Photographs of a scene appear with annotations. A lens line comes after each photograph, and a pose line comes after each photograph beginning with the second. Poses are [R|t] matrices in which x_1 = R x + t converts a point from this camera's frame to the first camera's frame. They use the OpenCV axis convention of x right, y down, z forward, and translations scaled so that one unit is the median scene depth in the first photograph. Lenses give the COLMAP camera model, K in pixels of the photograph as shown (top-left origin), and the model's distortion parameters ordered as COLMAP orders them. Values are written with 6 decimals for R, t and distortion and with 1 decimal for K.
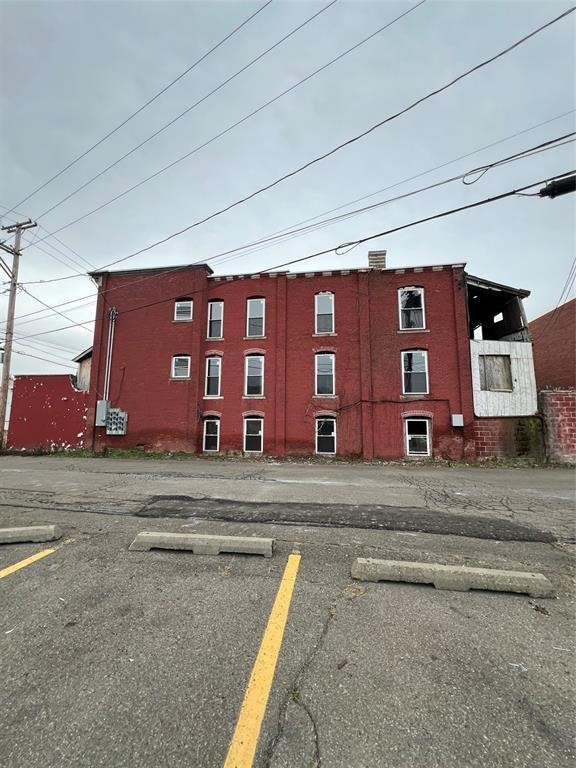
lens RADIAL K [[307.0, 0, 288.0], [0, 307.0, 384.0], [0, 0, 1]] dist [-0.000294, -0.000173]
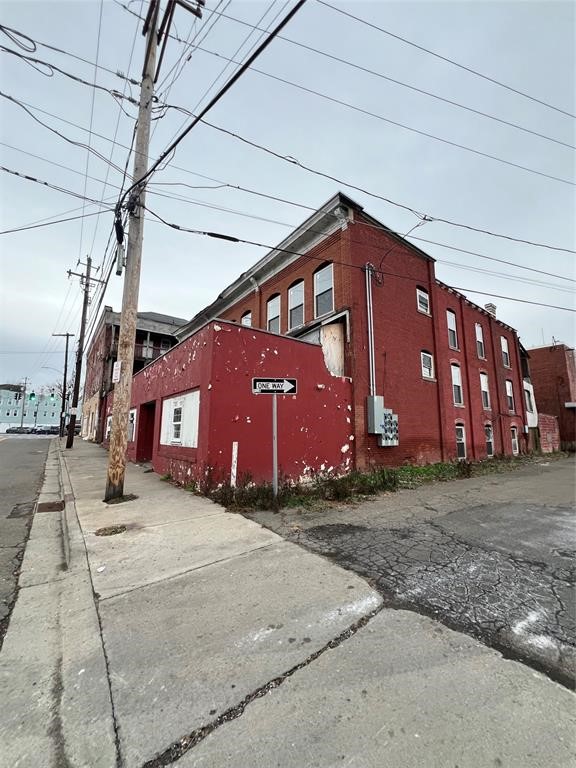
lens RADIAL K [[307.0, 0, 288.0], [0, 307.0, 384.0], [0, 0, 1]] dist [-0.000294, -0.000173]
pose [[0.686511, 0.113208, 0.718252, -1.298611], [-0.095037, 0.993302, -0.065723, 0.096085], [-0.720881, -0.023141, 0.692672, 0.714616]]
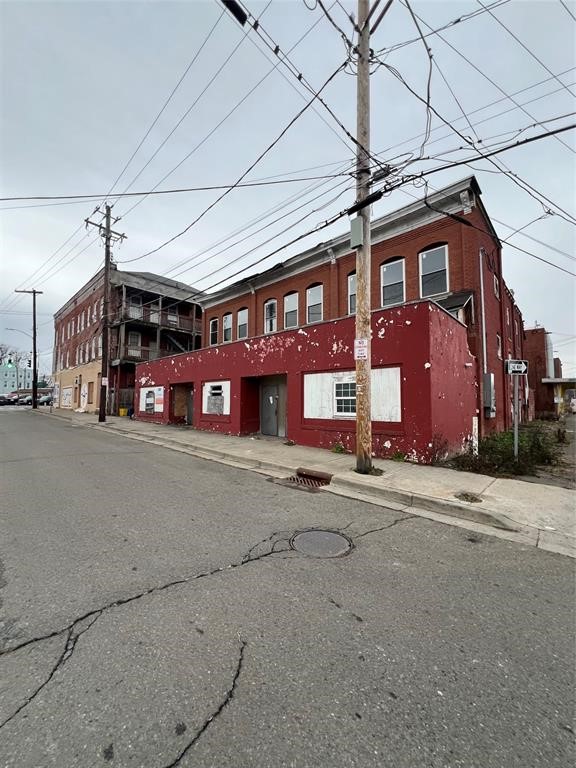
lens RADIAL K [[307.0, 0, 288.0], [0, 307.0, 384.0], [0, 0, 1]] dist [-0.000294, -0.000173]
pose [[0.552044, 0.049156, 0.832365, -1.592181], [-0.108559, 0.994001, 0.013297, 0.130425], [-0.826718, -0.097701, 0.554069, 1.049403]]
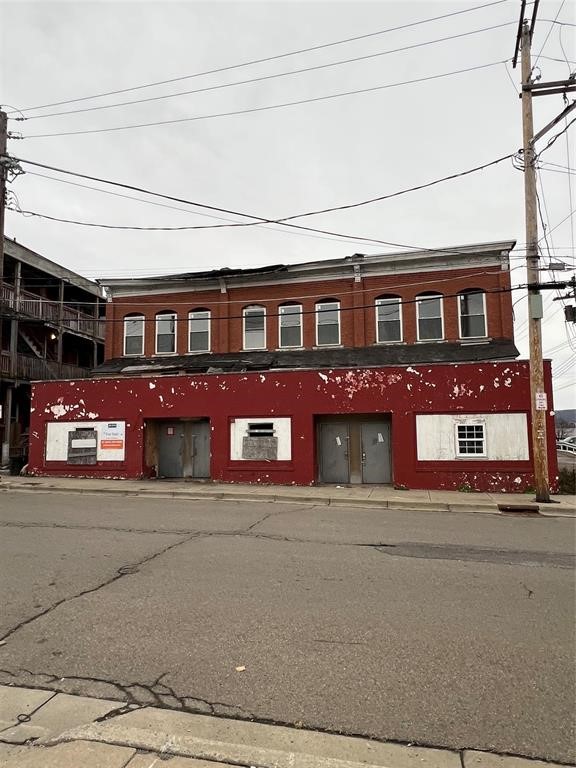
lens RADIAL K [[480.5, 0, 284.5], [0, 480.5, 386.4], [0, 0, 1]] dist [0.001736, -0.000282]
pose [[0.059248, 0.097024, 0.993517, -2.068300], [-0.119129, 0.988840, -0.089463, 0.181664], [-0.991109, -0.113056, 0.070145, 1.635877]]
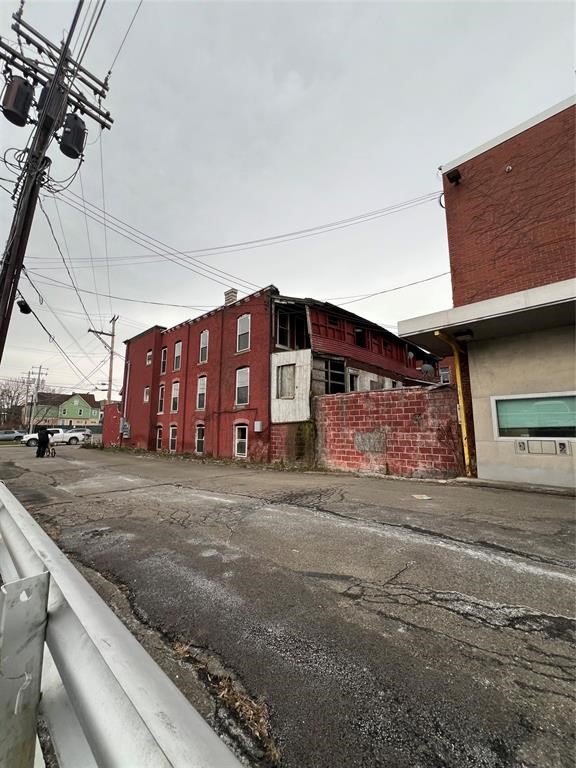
lens RADIAL K [[307.0, 0, 288.0], [0, 307.0, 384.0], [0, 0, 1]] dist [-0.000294, -0.000173]
pose [[0.832824, -0.089977, -0.546177, 1.152154], [0.075246, 0.995944, -0.049336, 0.023202], [0.548400, -0.000009, 0.836216, 0.095851]]
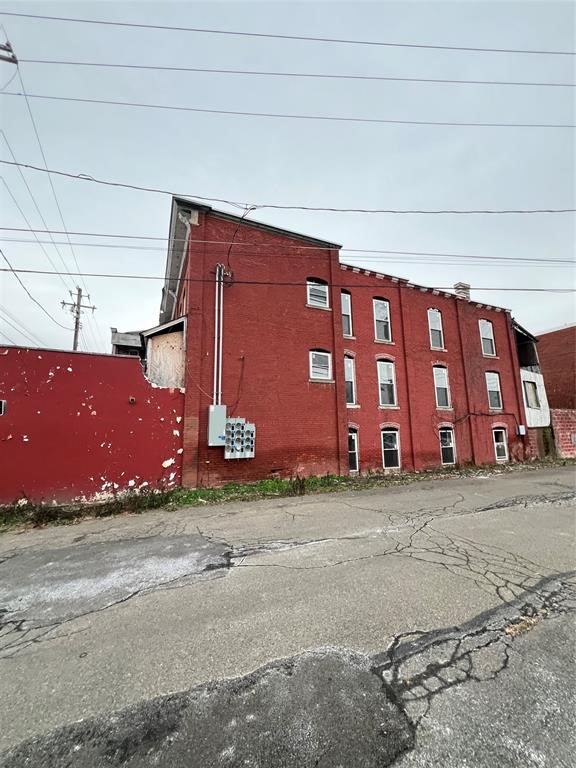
lens RADIAL K [[307.0, 0, 288.0], [0, 307.0, 384.0], [0, 0, 1]] dist [-0.000294, -0.000173]
pose [[0.832289, 0.071519, 0.549709, -0.882156], [-0.049628, 0.997274, -0.054609, 0.040034], [-0.552116, 0.018170, 0.833569, 0.417884]]
